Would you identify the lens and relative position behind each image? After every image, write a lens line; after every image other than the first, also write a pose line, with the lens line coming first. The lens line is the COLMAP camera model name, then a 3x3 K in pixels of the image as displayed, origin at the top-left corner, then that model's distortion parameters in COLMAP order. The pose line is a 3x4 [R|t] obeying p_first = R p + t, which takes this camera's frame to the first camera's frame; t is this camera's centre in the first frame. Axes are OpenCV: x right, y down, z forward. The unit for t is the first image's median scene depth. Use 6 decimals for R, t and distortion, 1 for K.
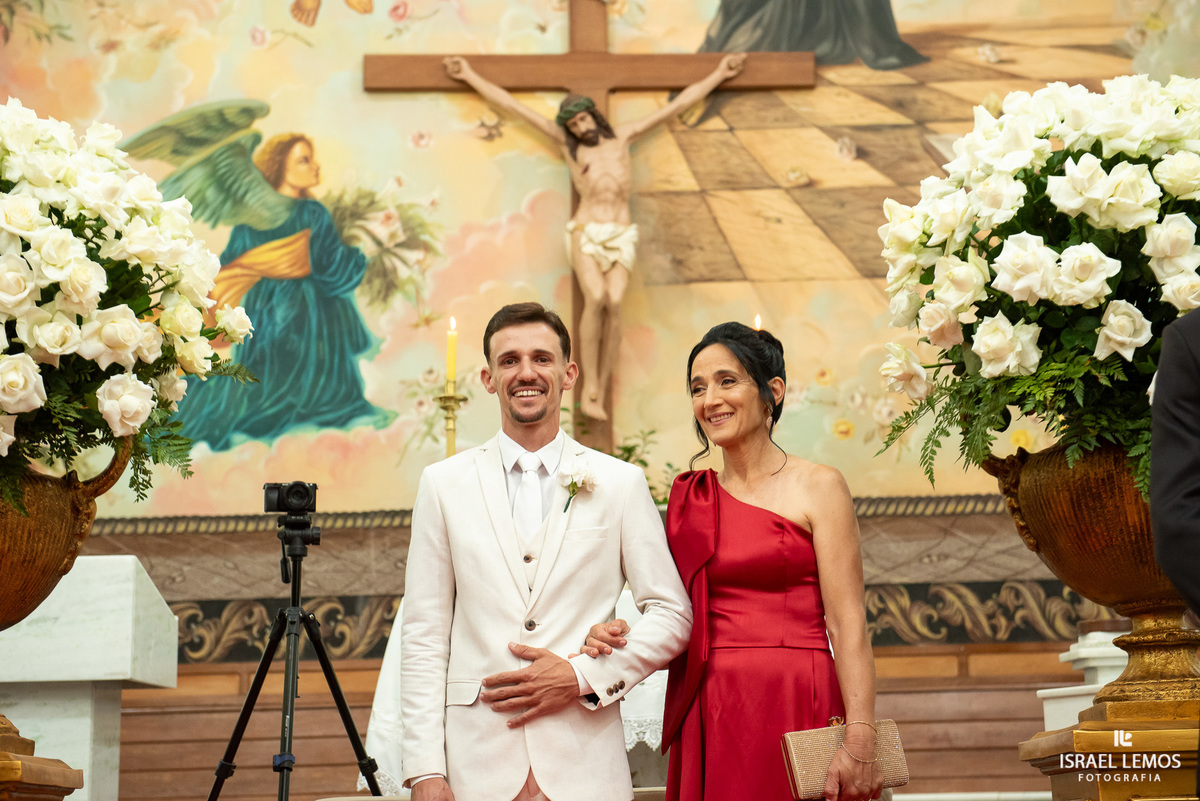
lens RADIAL K [[2218.4, 0, 593.7], [0, 2218.4, 410.3], [0, 0, 1]] dist [0.158981, 0.000000]
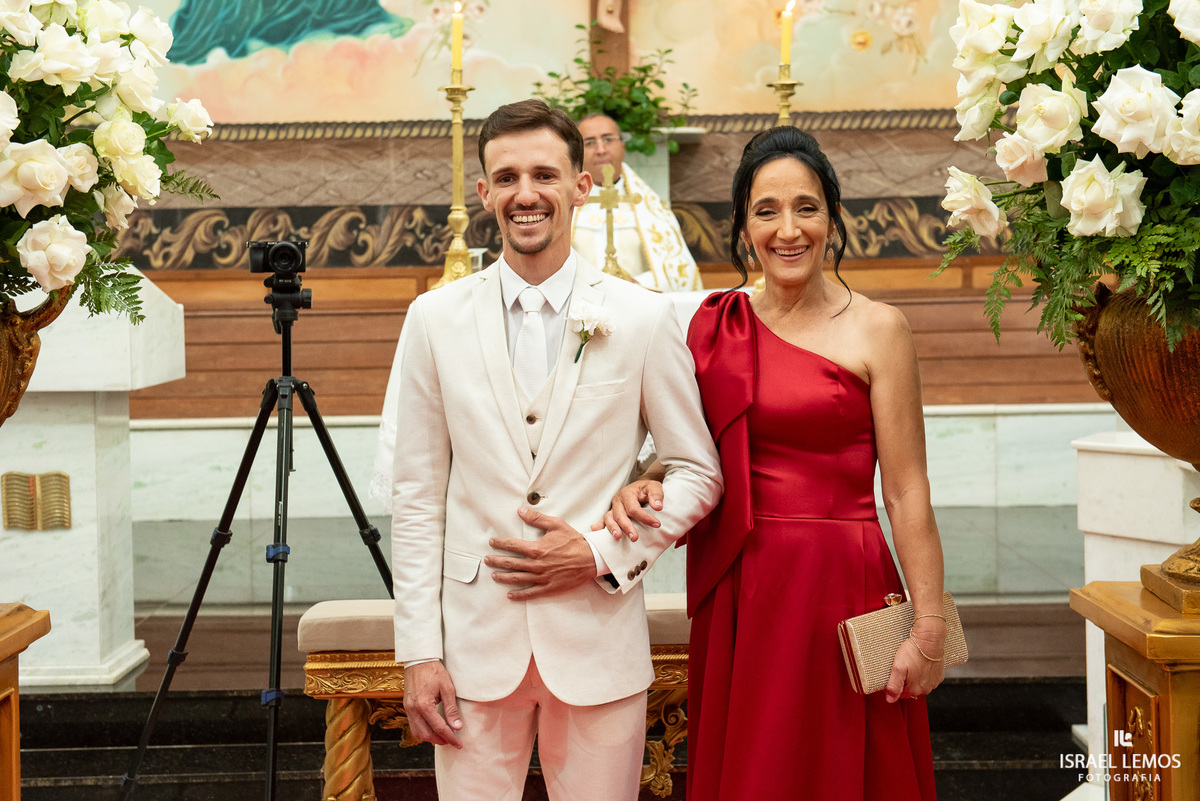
lens RADIAL K [[1929.4, 0, 601.4], [0, 1929.4, 402.2], [0, 0, 1]] dist [0.143289, 0.000000]
pose [[0.999975, 0.005725, -0.004060, 0.000926], [-0.004474, 0.965676, 0.259711, -0.113819], [0.005407, -0.259687, 0.965678, 0.217777]]
